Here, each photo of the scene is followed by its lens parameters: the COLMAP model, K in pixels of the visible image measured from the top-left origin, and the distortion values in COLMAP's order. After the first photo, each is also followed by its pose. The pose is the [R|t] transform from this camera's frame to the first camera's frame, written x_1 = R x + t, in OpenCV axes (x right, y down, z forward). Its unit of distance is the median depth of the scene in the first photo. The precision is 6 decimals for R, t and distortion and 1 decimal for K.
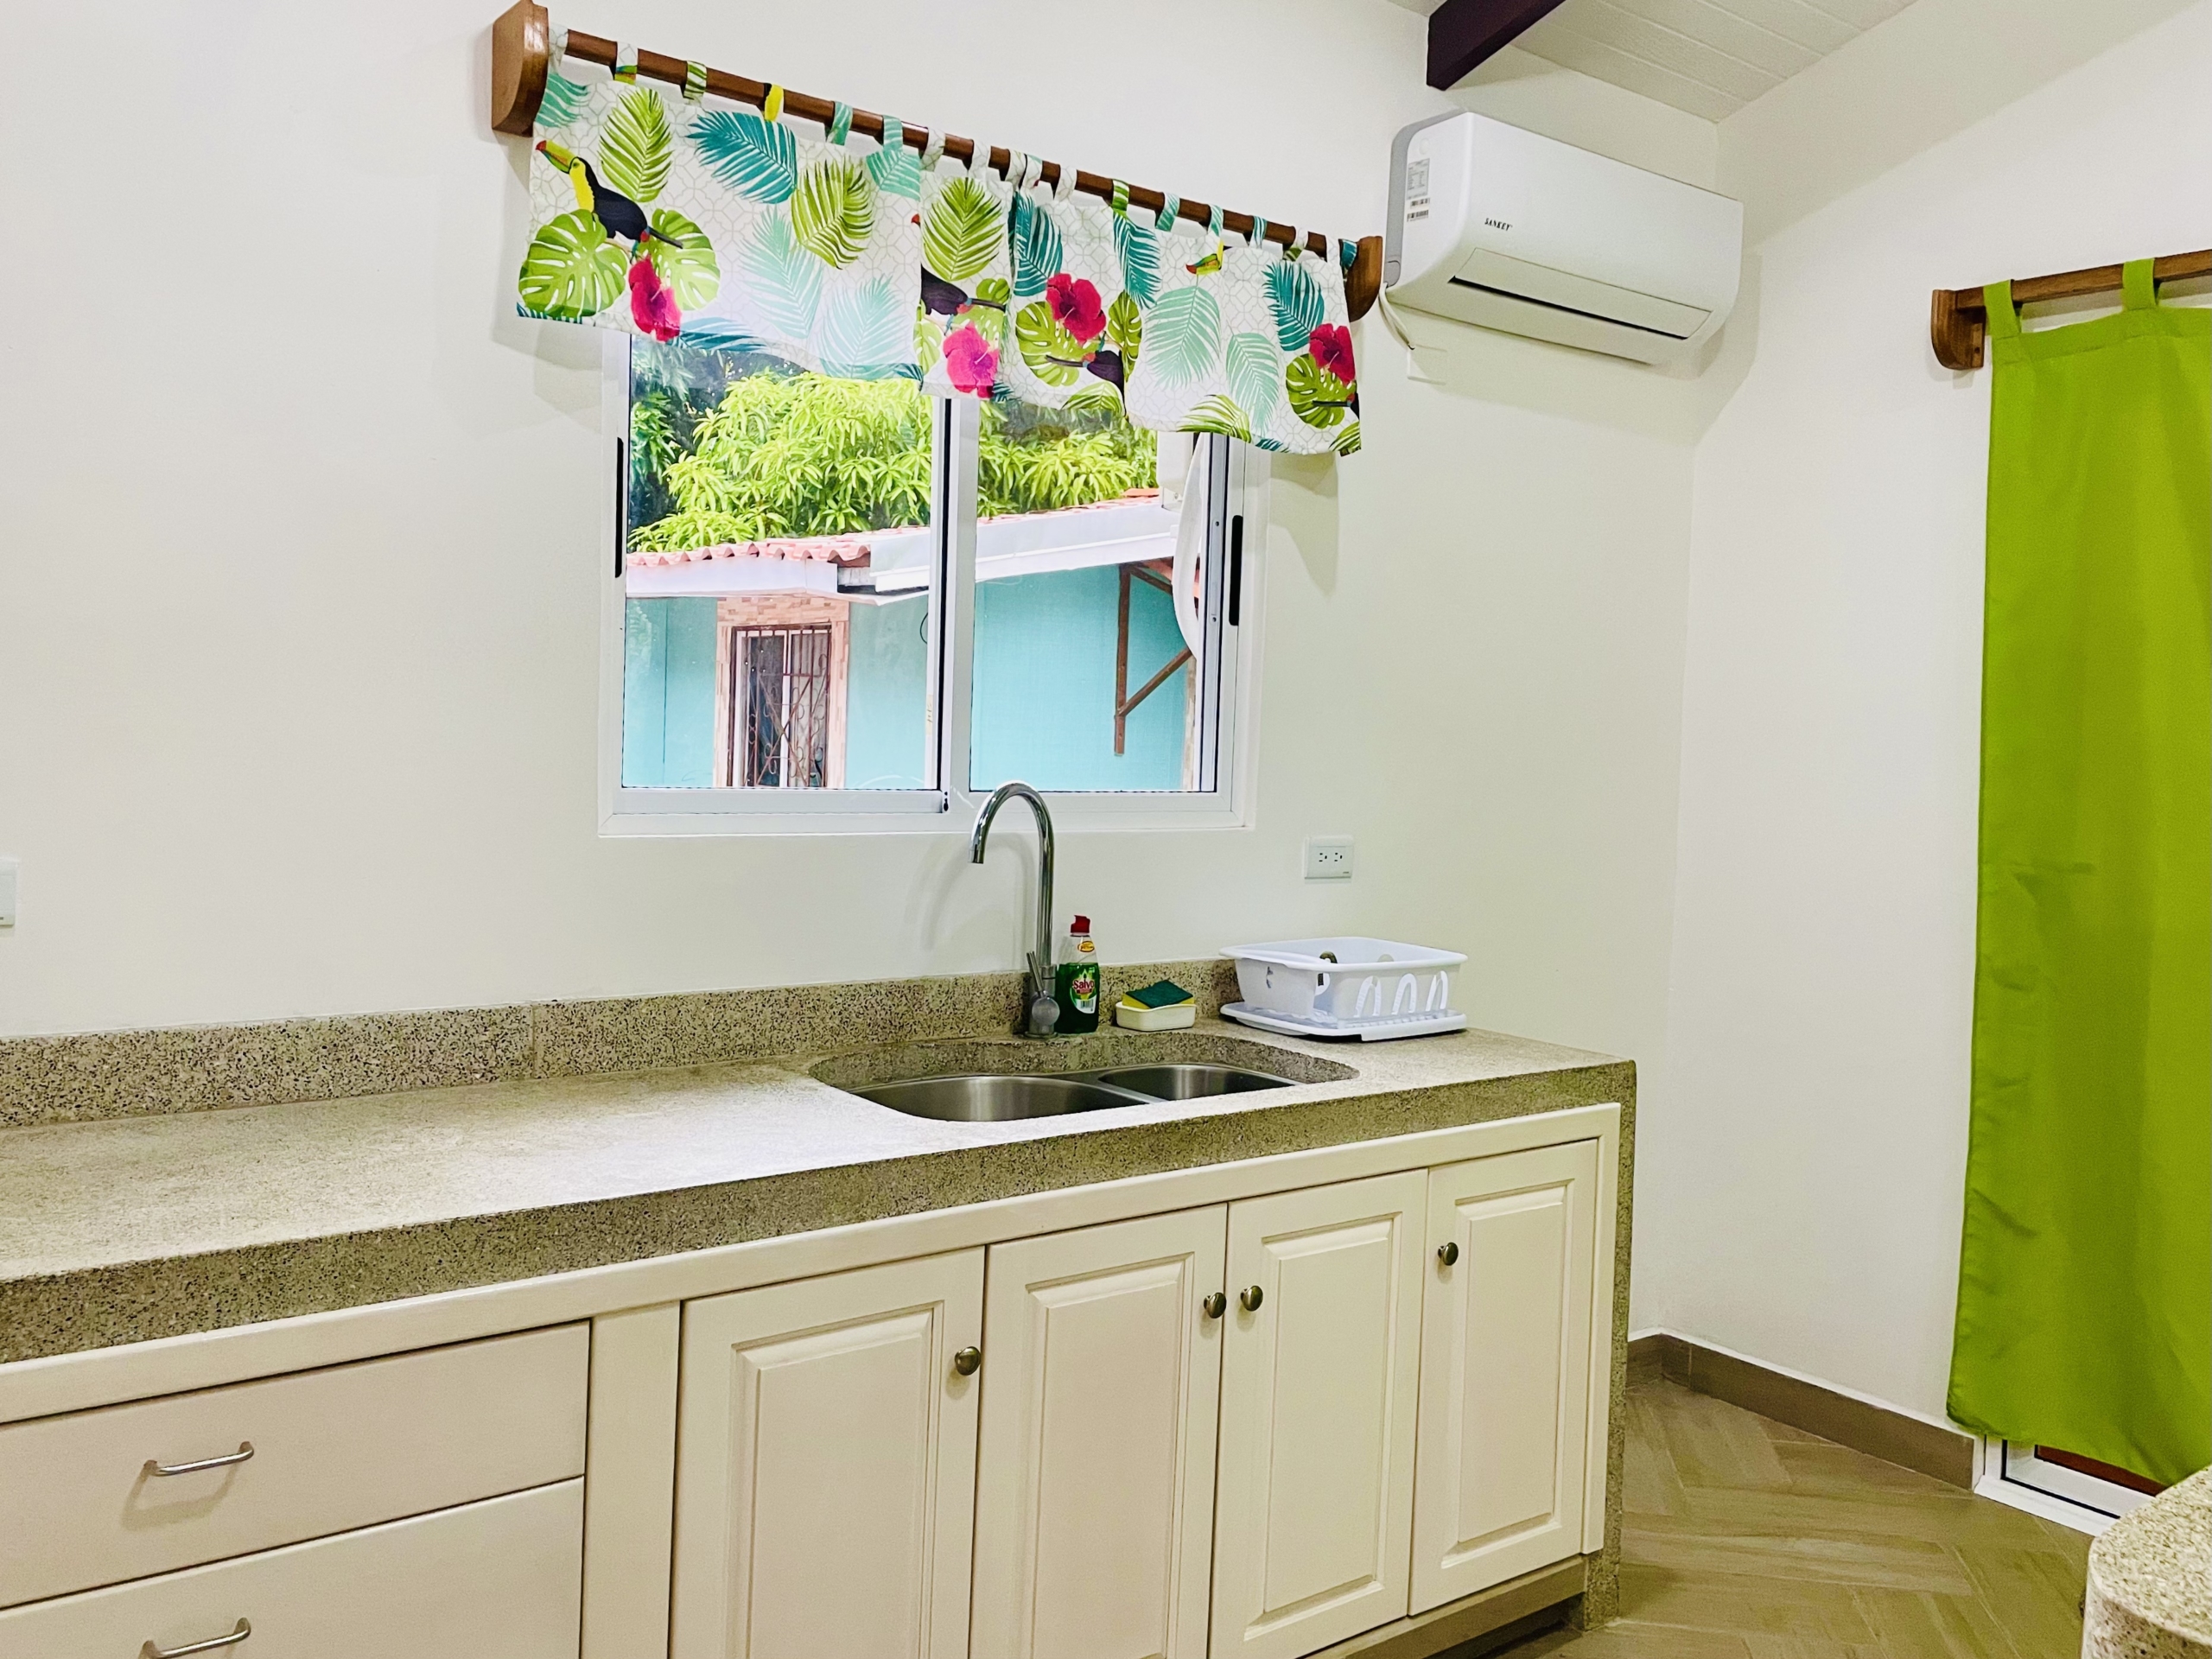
lens RADIAL K [[1828.4, 0, 1142.9], [0, 1828.4, 792.8], [0, 0, 1]] dist [0.105046, -0.175901]
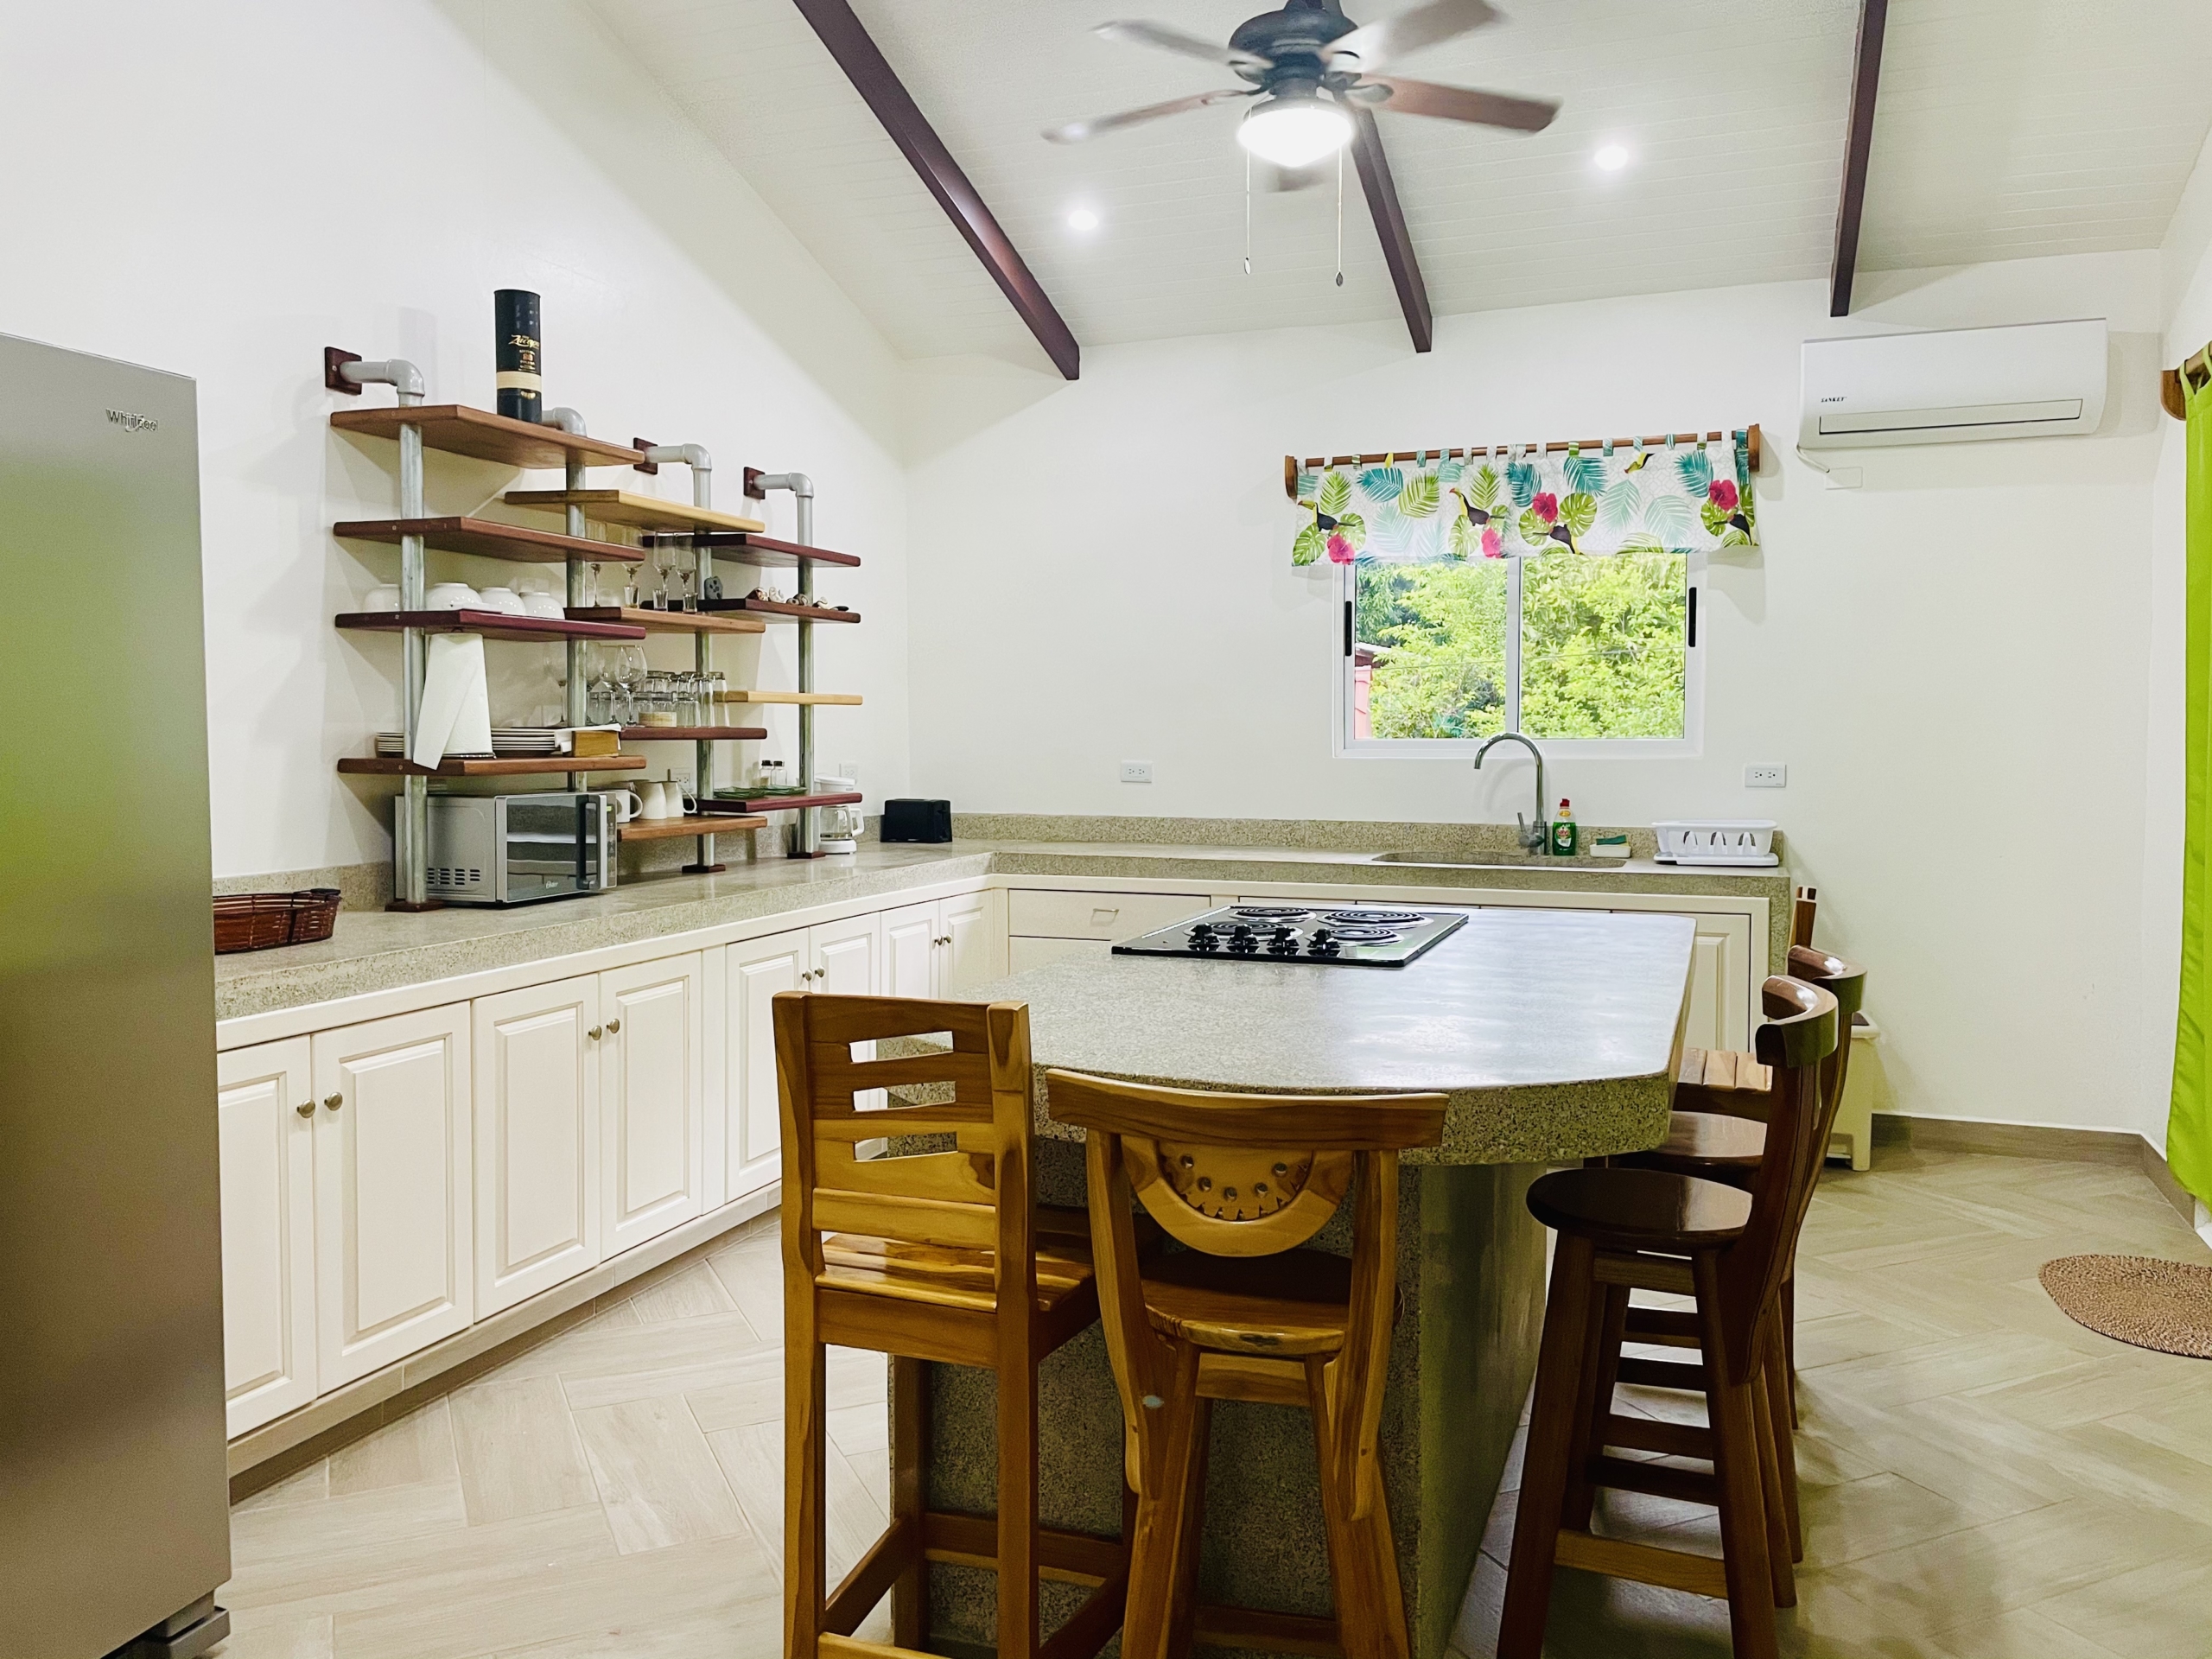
lens RADIAL K [[1678.2, 0, 1108.5], [0, 1678.2, 809.3], [0, 0, 1]] dist [0.094222, -0.132254]
pose [[0.515020, 0.004016, -0.857169, 1.384026], [-0.010442, 0.999944, -0.001589, 0.091393], [0.857115, 0.009769, 0.515033, -0.430449]]
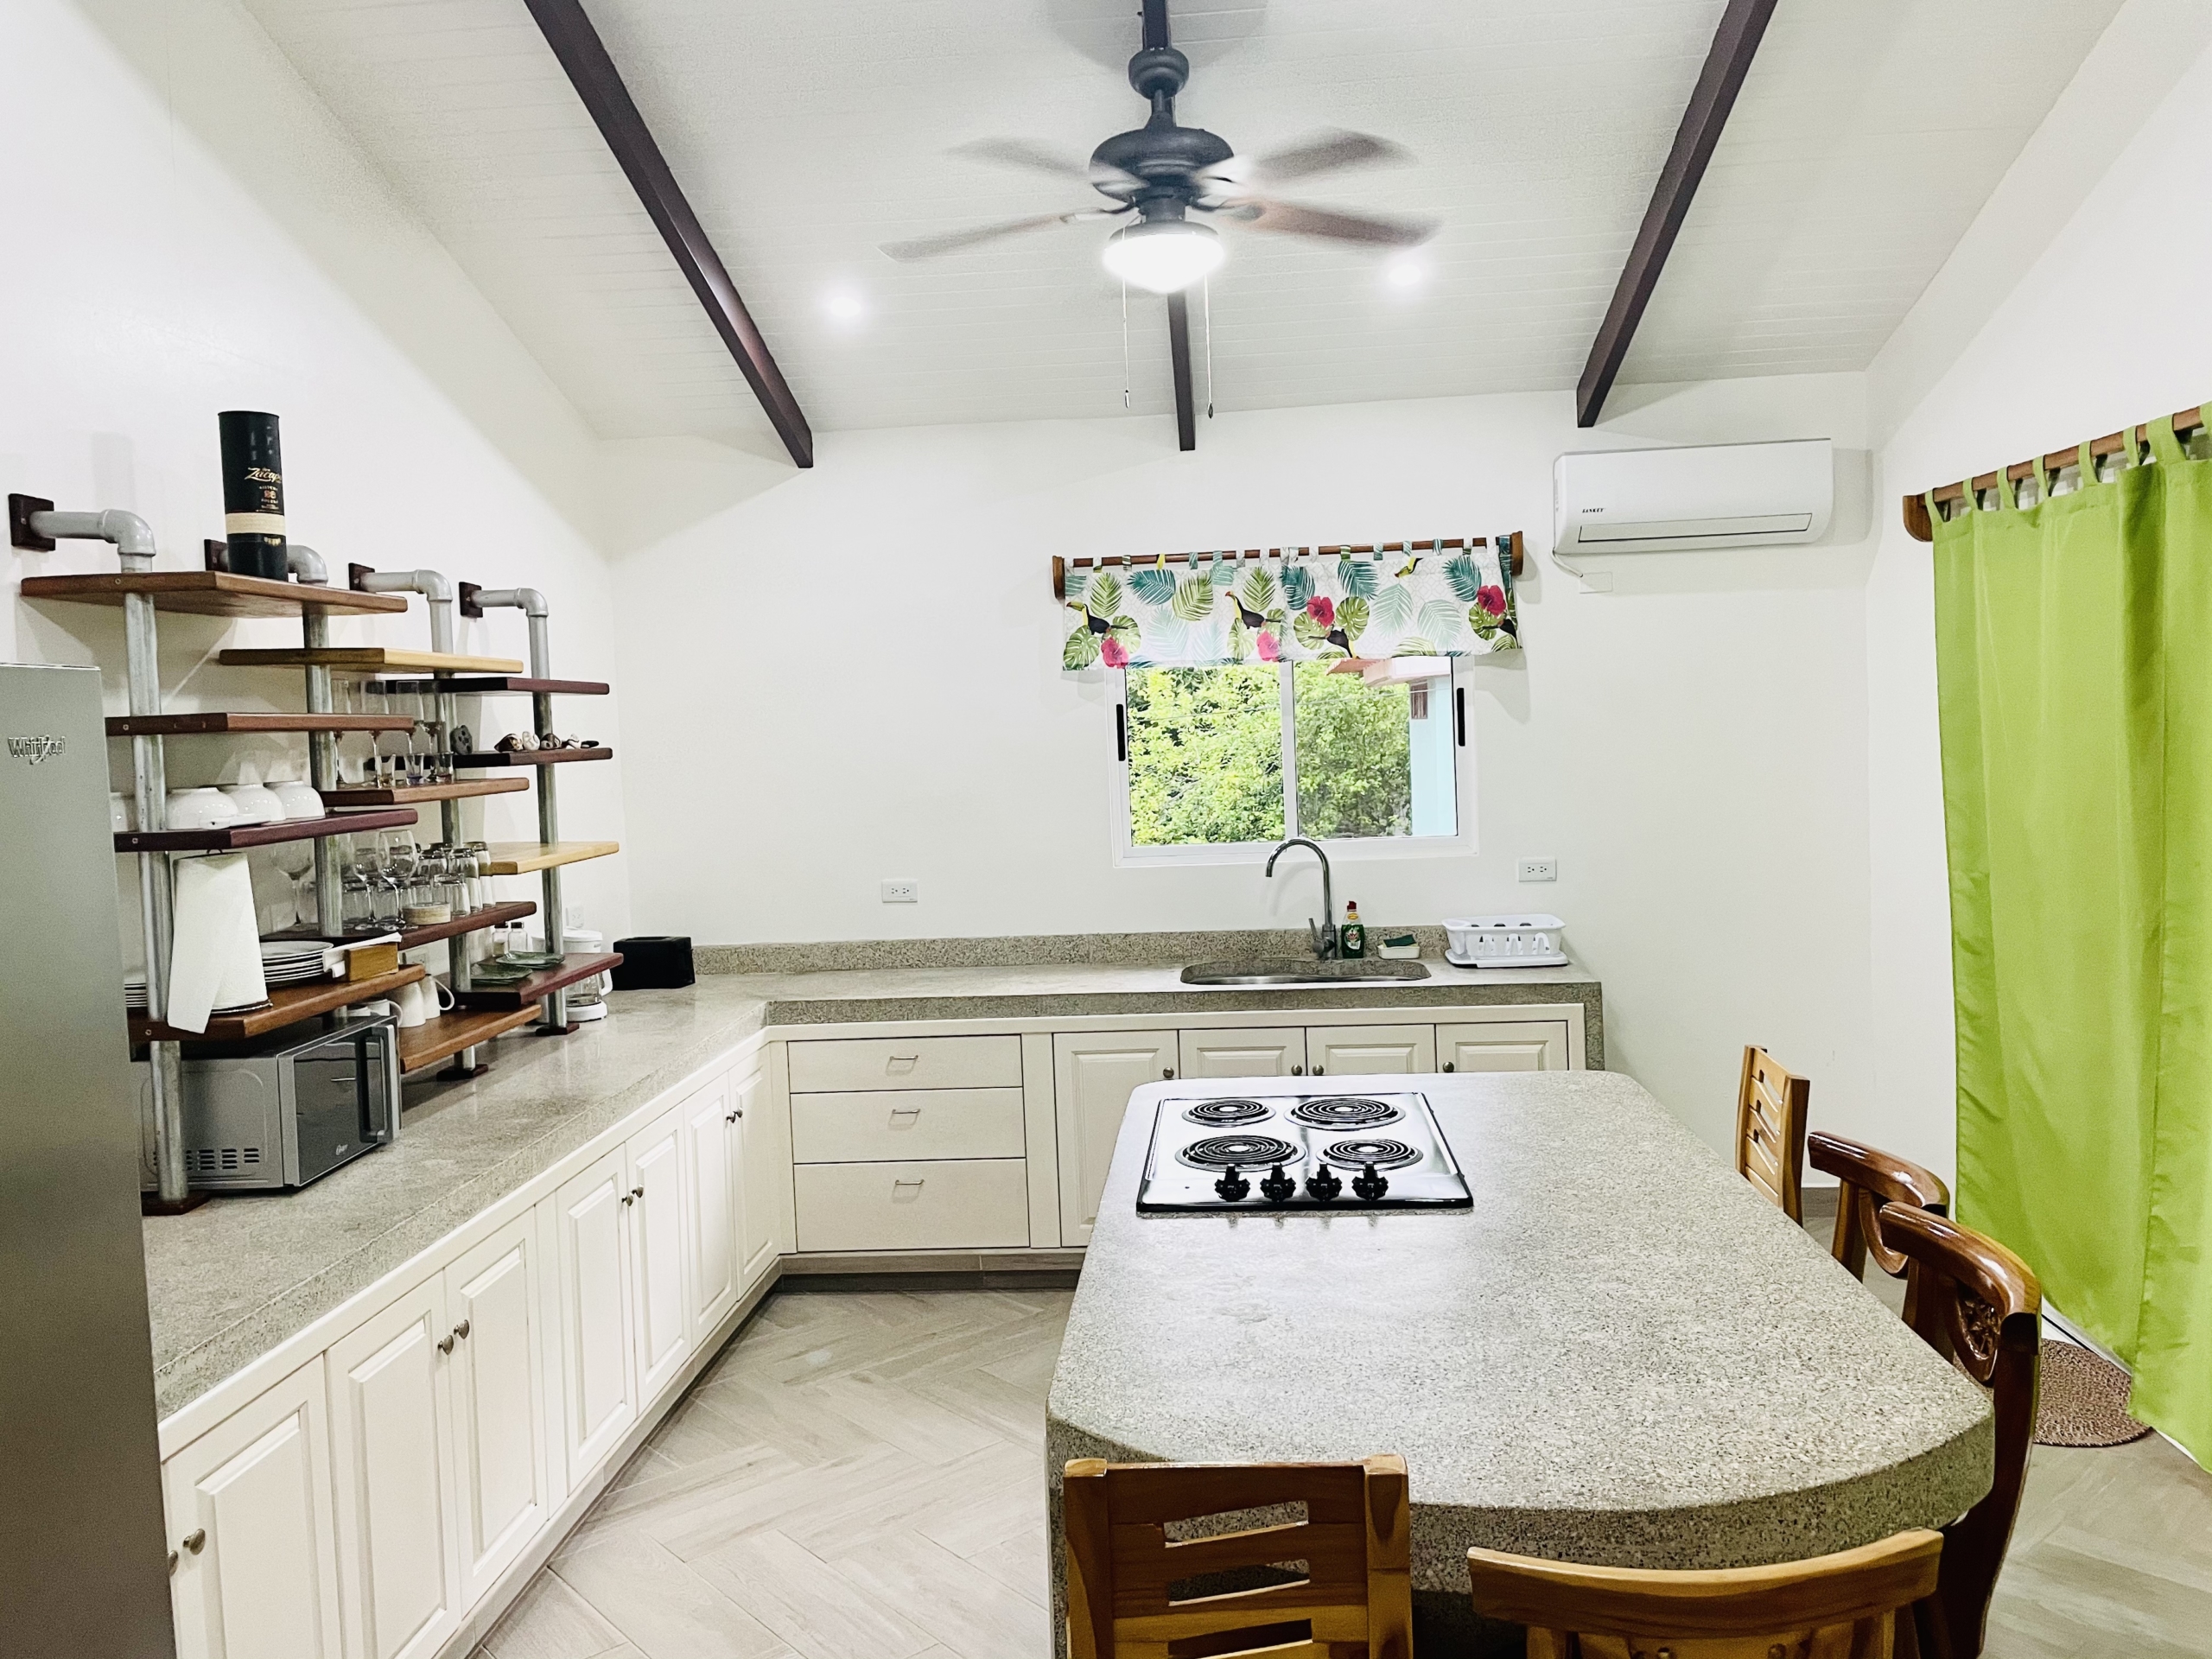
lens RADIAL K [[1678.2, 0, 1108.5], [0, 1678.2, 809.3], [0, 0, 1]] dist [0.094222, -0.132254]
pose [[0.731572, -0.028992, -0.681147, 1.097436], [0.041909, 0.999118, 0.002485, -0.053794], [0.680475, -0.030364, 0.732142, -0.582618]]
